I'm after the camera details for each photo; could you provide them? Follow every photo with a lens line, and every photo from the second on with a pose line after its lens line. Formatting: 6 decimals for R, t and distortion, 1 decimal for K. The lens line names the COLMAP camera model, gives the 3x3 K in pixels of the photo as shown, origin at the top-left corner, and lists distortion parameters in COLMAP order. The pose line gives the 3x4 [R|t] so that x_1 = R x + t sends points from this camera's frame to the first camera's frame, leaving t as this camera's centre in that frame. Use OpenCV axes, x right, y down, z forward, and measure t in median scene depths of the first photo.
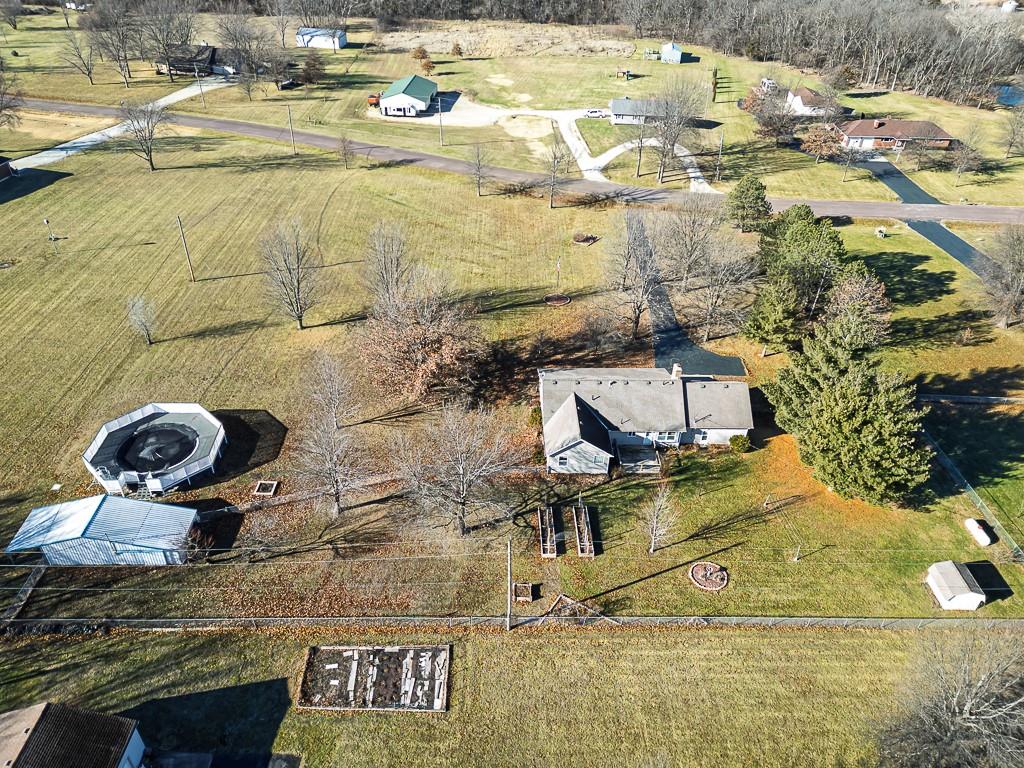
lens RADIAL K [[707.9, 0, 512.0], [0, 707.9, 384.0], [0, 0, 1]] dist [0.100248, -0.130691]
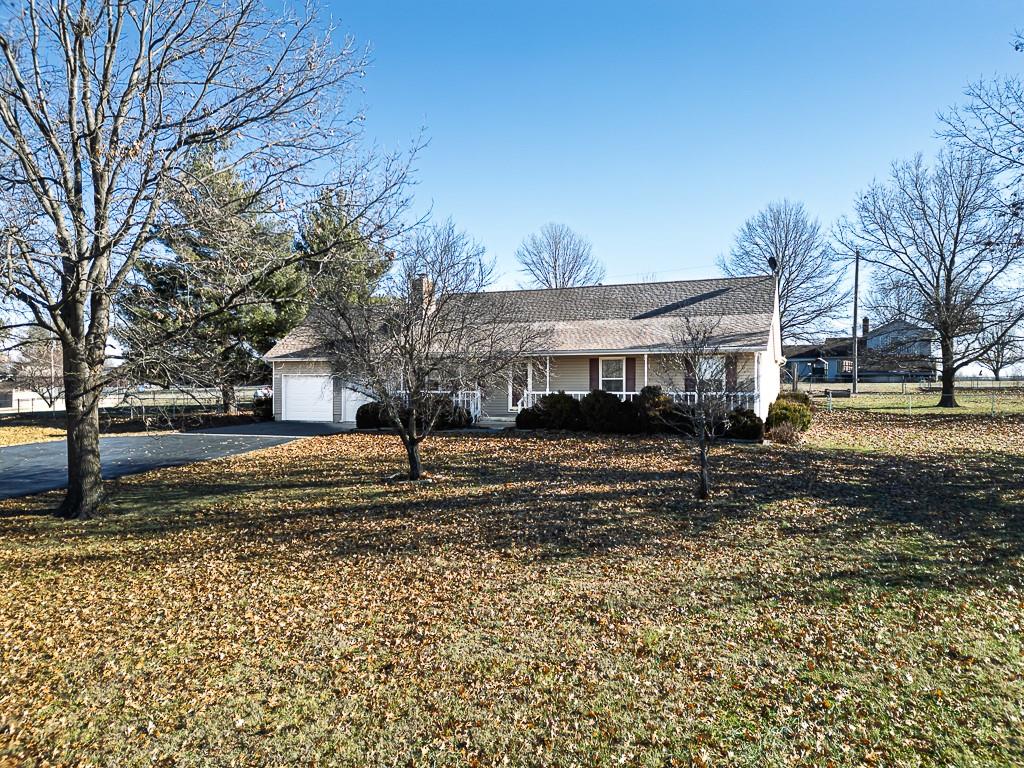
lens RADIAL K [[707.9, 0, 512.0], [0, 707.9, 384.0], [0, 0, 1]] dist [0.100248, -0.130691]
pose [[-0.912553, -0.019971, 0.408470, 0.015439], [0.231702, 0.797785, 0.556645, -0.219395], [-0.336988, 0.602611, -0.723394, 1.498360]]
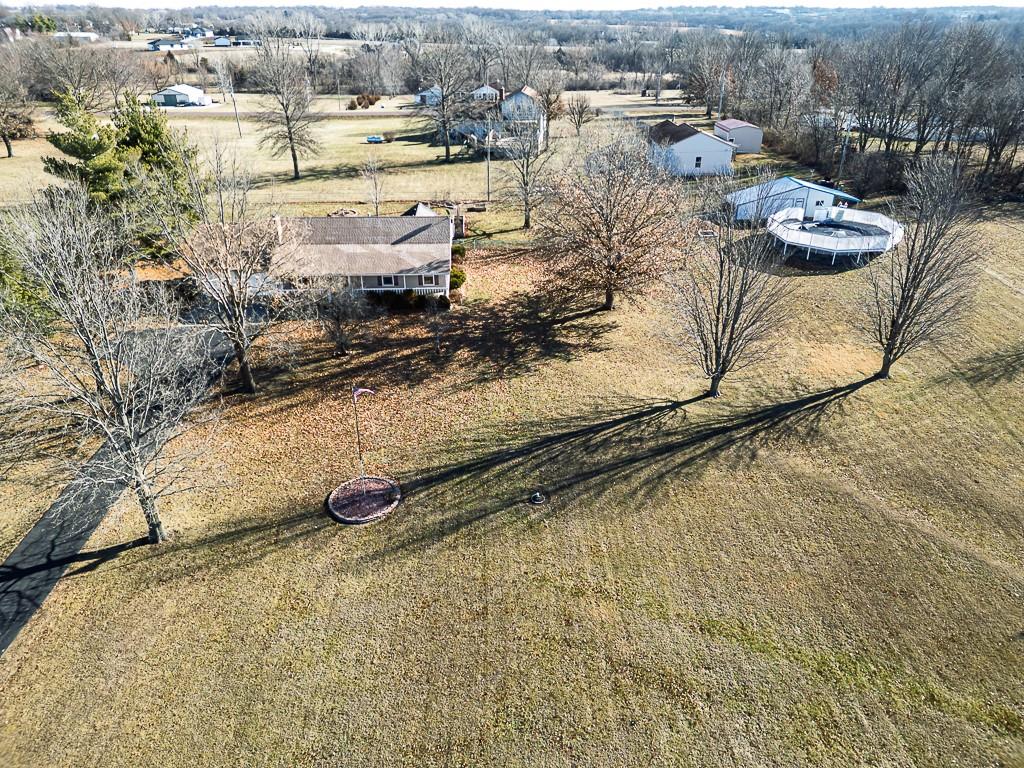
lens RADIAL K [[707.9, 0, 512.0], [0, 707.9, 384.0], [0, 0, 1]] dist [0.100248, -0.130691]
pose [[-0.999427, -0.008213, -0.032840, -0.005035], [-0.033178, 0.430225, 0.902112, -0.758011], [0.006720, 0.902684, -0.430251, 1.712866]]
